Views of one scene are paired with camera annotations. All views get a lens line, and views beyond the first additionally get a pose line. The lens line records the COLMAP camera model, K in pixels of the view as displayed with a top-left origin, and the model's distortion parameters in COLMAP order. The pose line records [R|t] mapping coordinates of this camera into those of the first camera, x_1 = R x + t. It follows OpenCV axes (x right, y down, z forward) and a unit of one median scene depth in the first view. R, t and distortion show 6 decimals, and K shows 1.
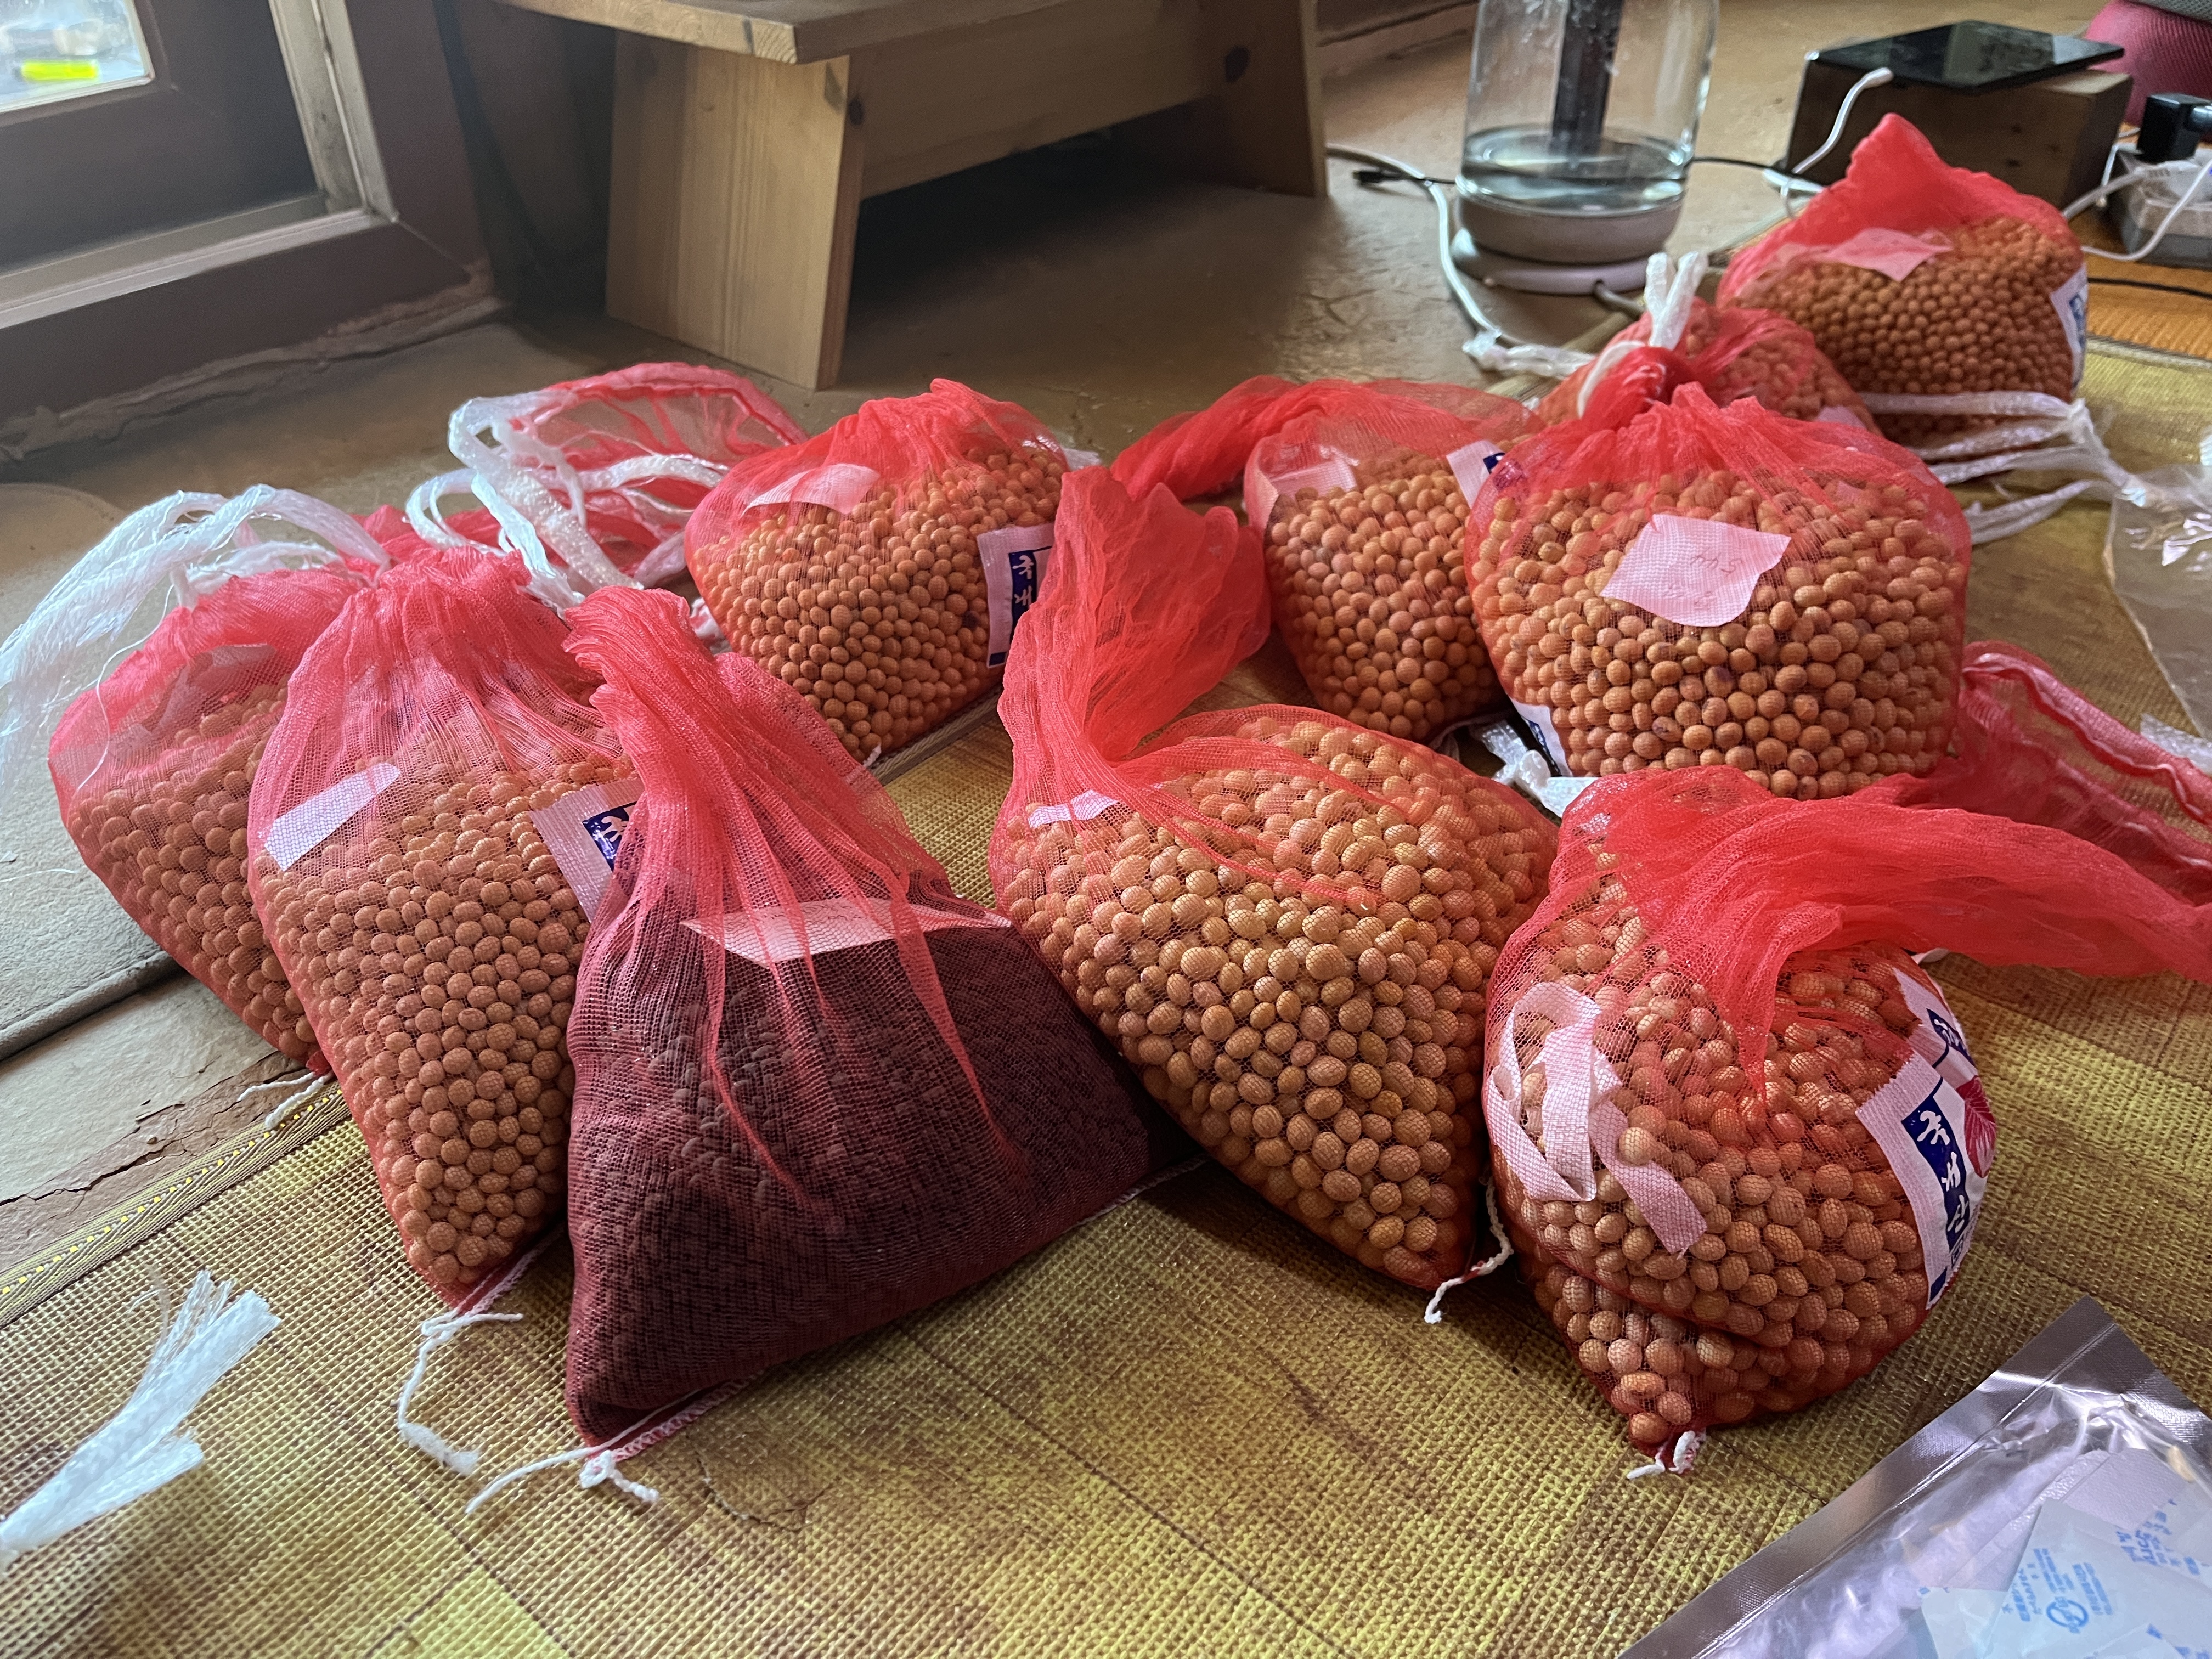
lens RADIAL K [[1689.3, 0, 1116.5], [0, 1689.3, 844.1], [0, 0, 1]] dist [0.016234, -0.034943]
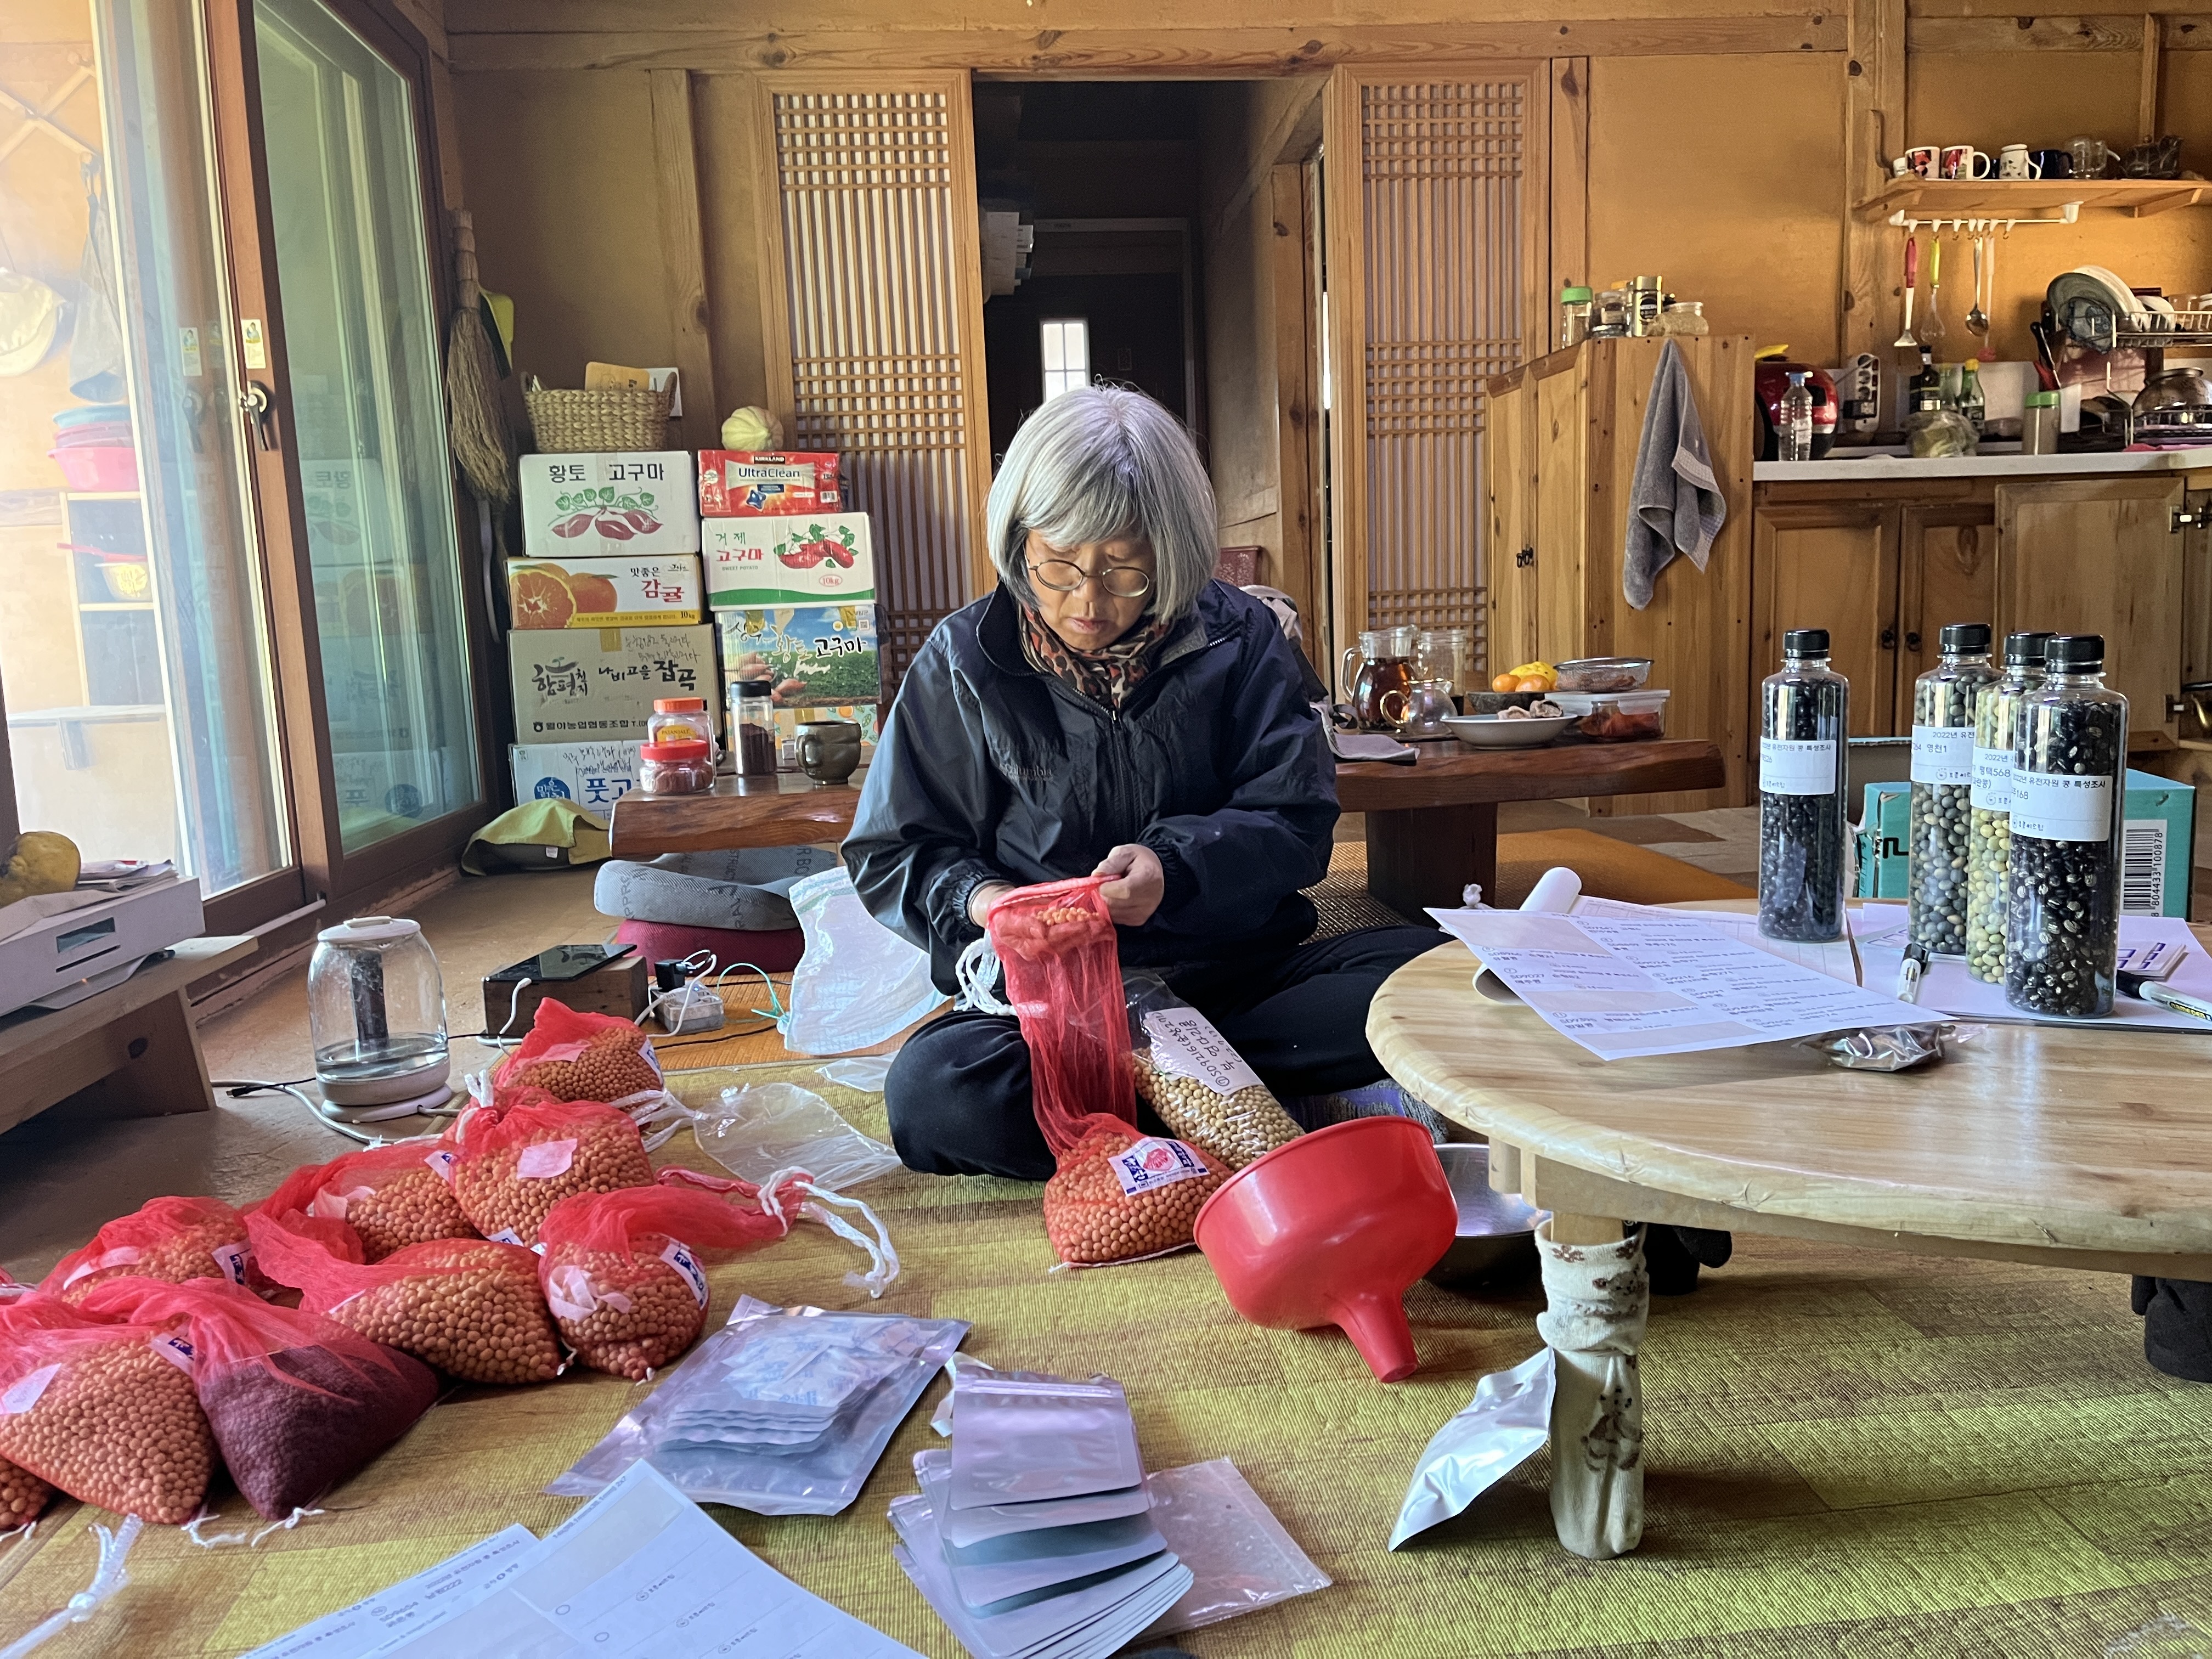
lens RADIAL K [[1689.3, 0, 1112.6], [0, 1689.3, 829.1], [0, 0, 1]] dist [0.016234, -0.034943]
pose [[0.712378, -0.119500, 0.691547, -0.595069], [0.442339, 0.841473, -0.310256, 0.458738], [-0.544843, 0.526918, 0.652307, -1.108052]]
